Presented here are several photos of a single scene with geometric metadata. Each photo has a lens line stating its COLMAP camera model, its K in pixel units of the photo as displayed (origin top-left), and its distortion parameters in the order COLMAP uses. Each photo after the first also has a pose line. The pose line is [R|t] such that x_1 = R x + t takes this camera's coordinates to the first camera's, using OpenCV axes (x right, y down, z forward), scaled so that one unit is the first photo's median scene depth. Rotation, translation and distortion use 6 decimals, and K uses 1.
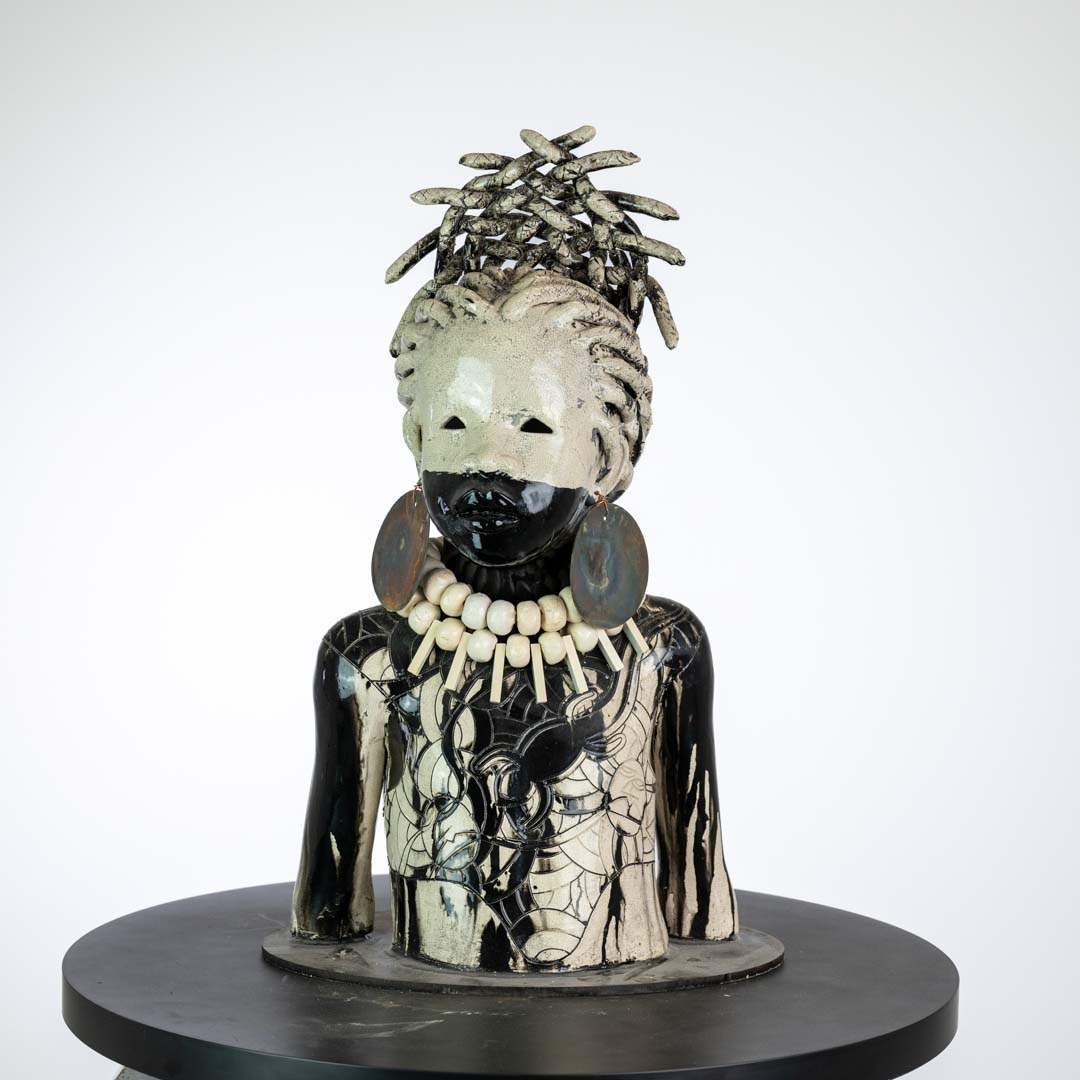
lens RADIAL K [[2458.7, 0, 540.0], [0, 2458.7, 540.0], [0, 0, 1]] dist [-0.015980, -0.005054]
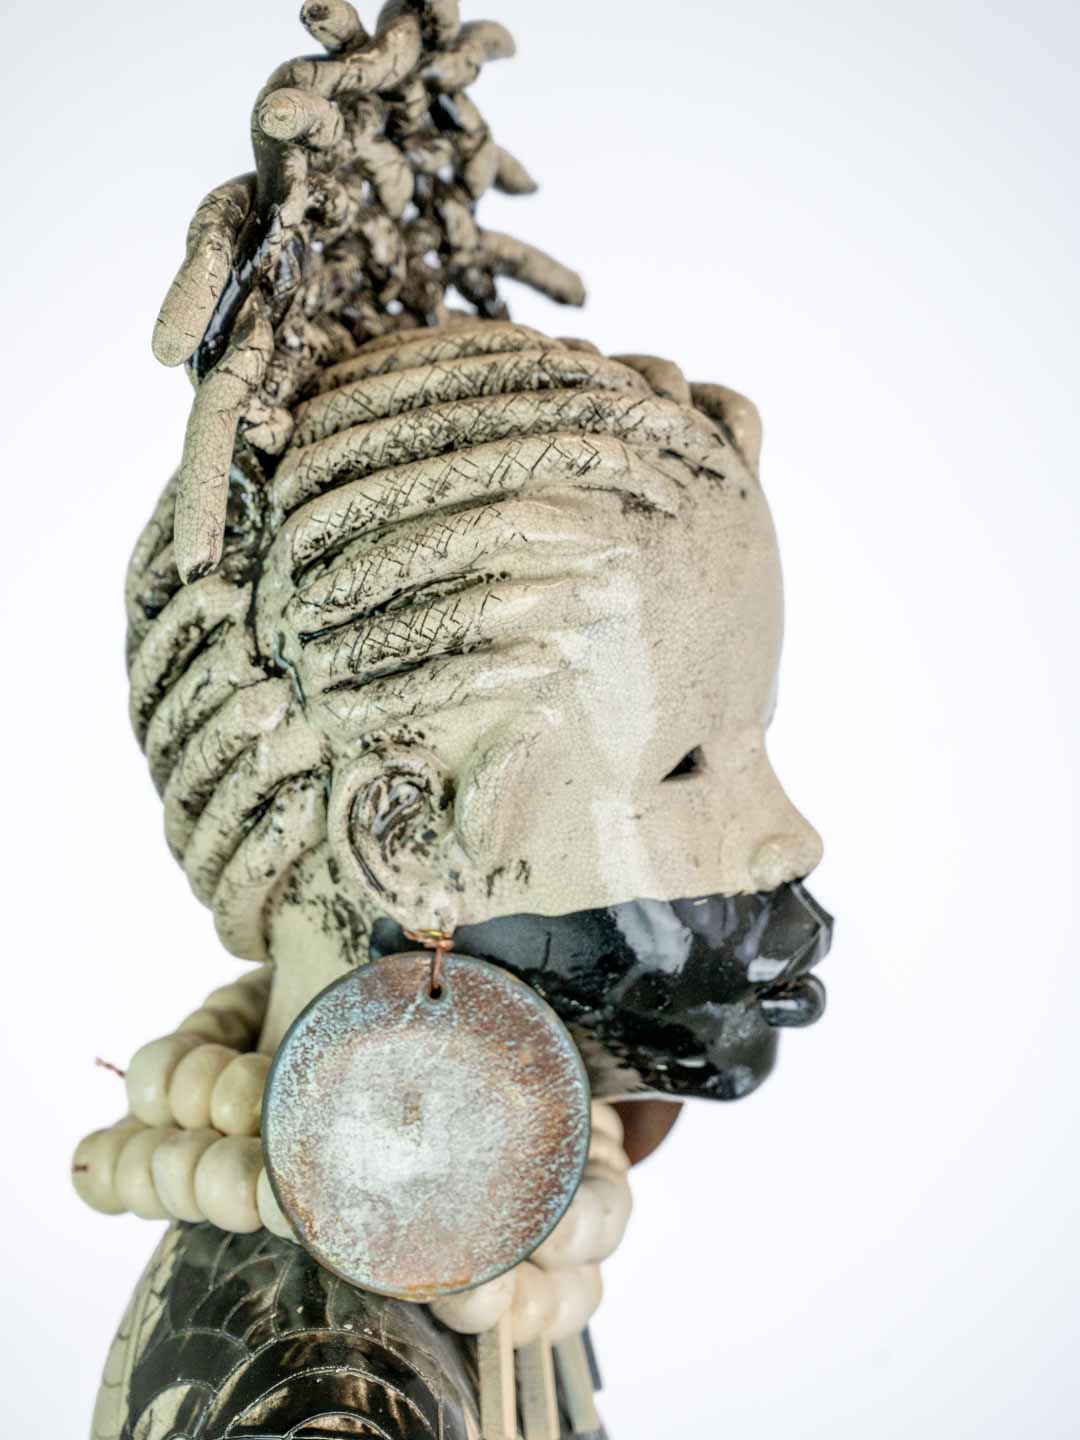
lens RADIAL K [[3284.6, 0, 540.0], [0, 3284.6, 720.0], [0, 0, 1]] dist [0.011194, 0.008143]
pose [[0.141080, -0.157362, 0.977412, -0.524484], [0.026096, 0.987534, 0.155225, -0.131175], [-0.989654, 0.003608, 0.143428, 0.932664]]
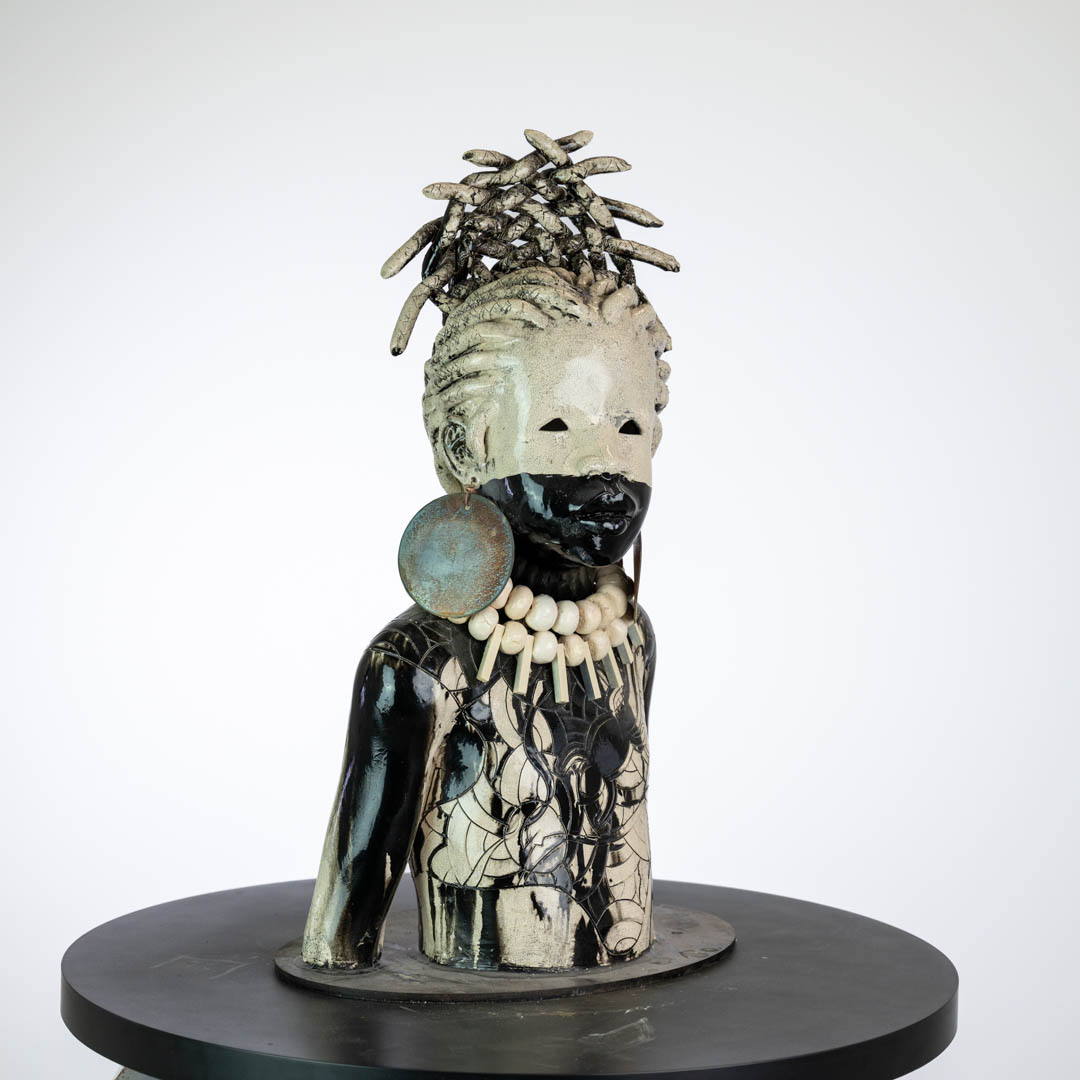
lens RADIAL K [[2458.7, 0, 540.0], [0, 2458.7, 540.0], [0, 0, 1]] dist [-0.015980, -0.005054]
pose [[0.773334, -0.037353, 0.632898, -0.659541], [0.028943, 0.999302, 0.023612, -0.024304], [-0.633338, 0.000059, 0.773875, 0.229581]]
